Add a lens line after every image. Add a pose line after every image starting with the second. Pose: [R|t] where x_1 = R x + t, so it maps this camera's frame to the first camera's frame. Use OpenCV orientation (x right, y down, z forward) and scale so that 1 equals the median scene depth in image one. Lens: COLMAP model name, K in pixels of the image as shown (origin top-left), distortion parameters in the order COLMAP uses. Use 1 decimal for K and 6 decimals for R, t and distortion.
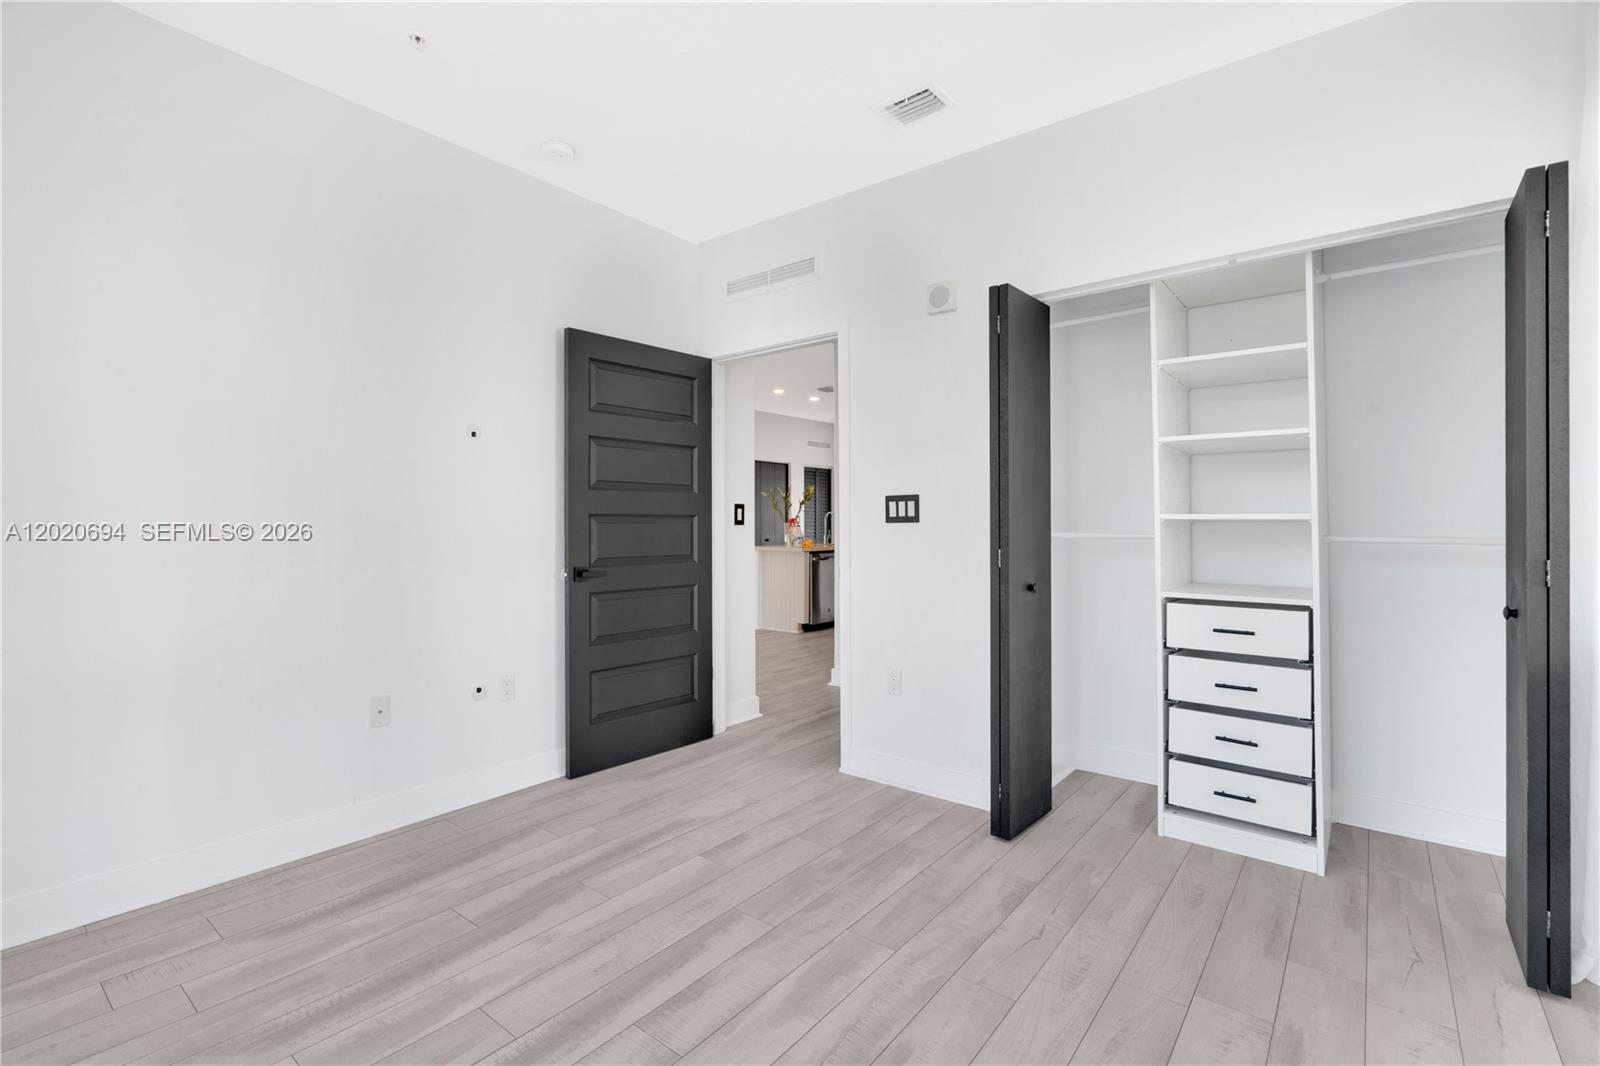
lens RADIAL K [[733.8, 0, 762.6], [0, 733.8, 521.0], [0, 0, 1]] dist [0.000329, 0.000135]
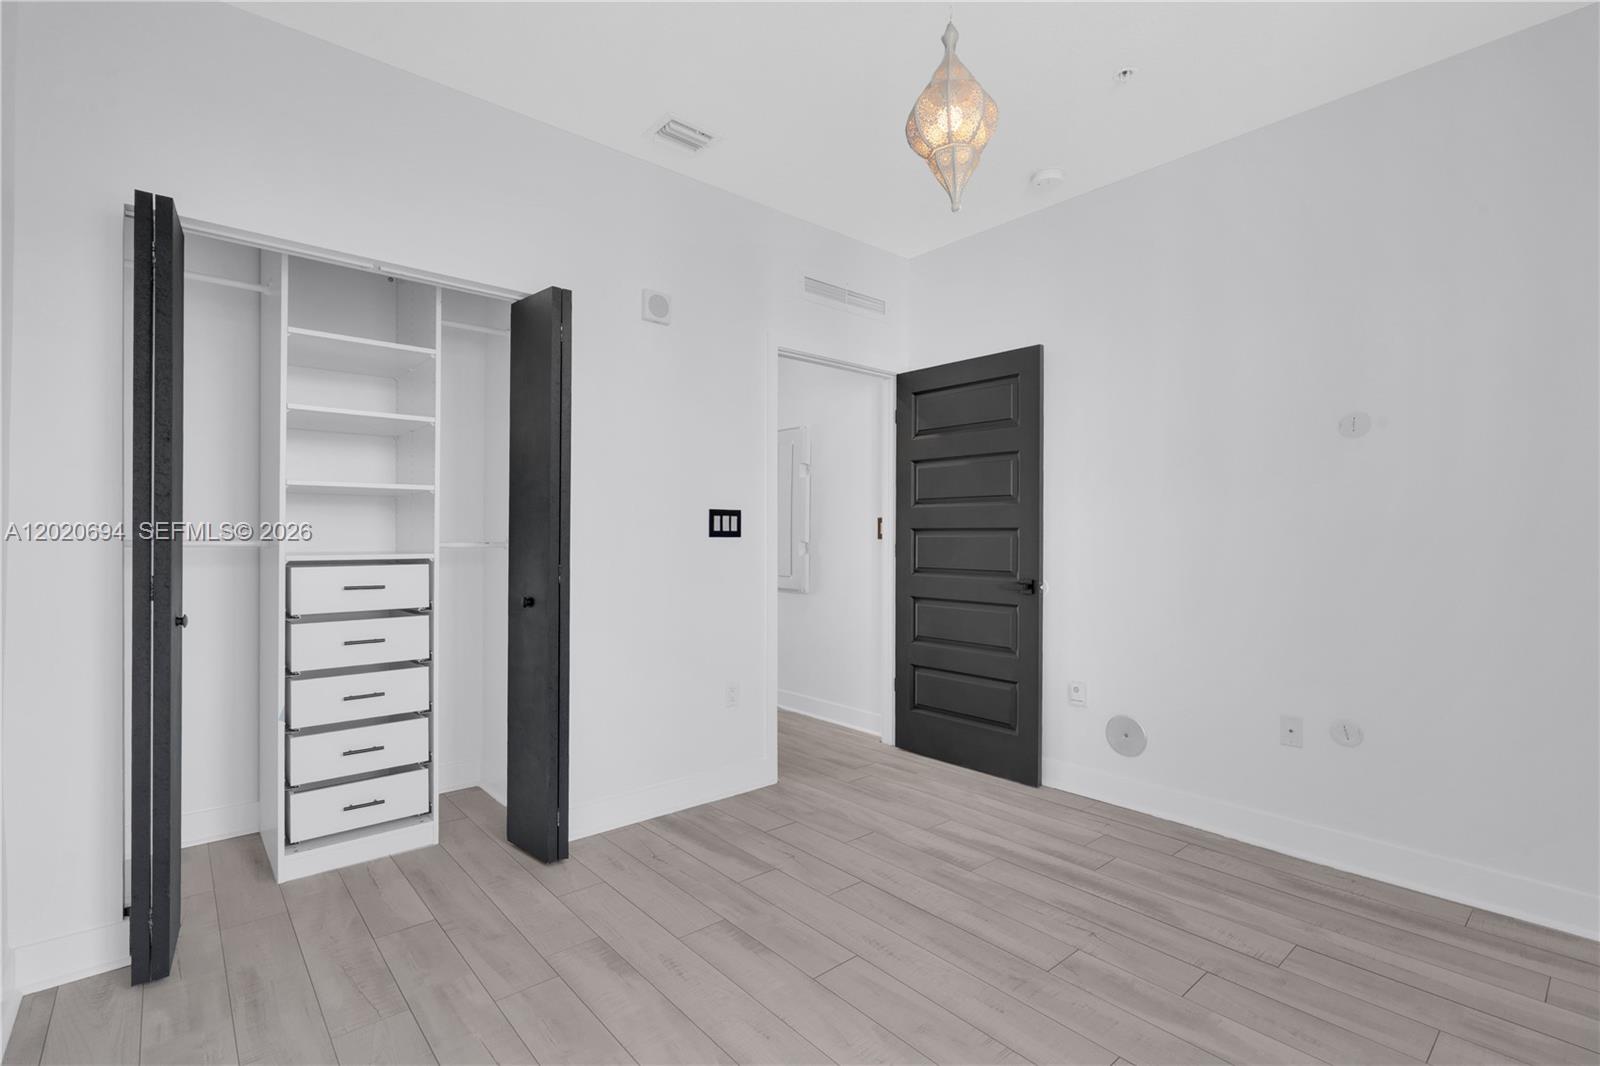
lens RADIAL K [[734.8, 0, 798.2], [0, 734.8, 538.5], [0, 0, 1]] dist [-0.001393, 0.001440]
pose [[0.157908, 0.002391, 0.987451, -0.827720], [-0.008265, 0.999965, -0.001100, 0.004907], [-0.987419, -0.007988, 0.157922, 0.766804]]
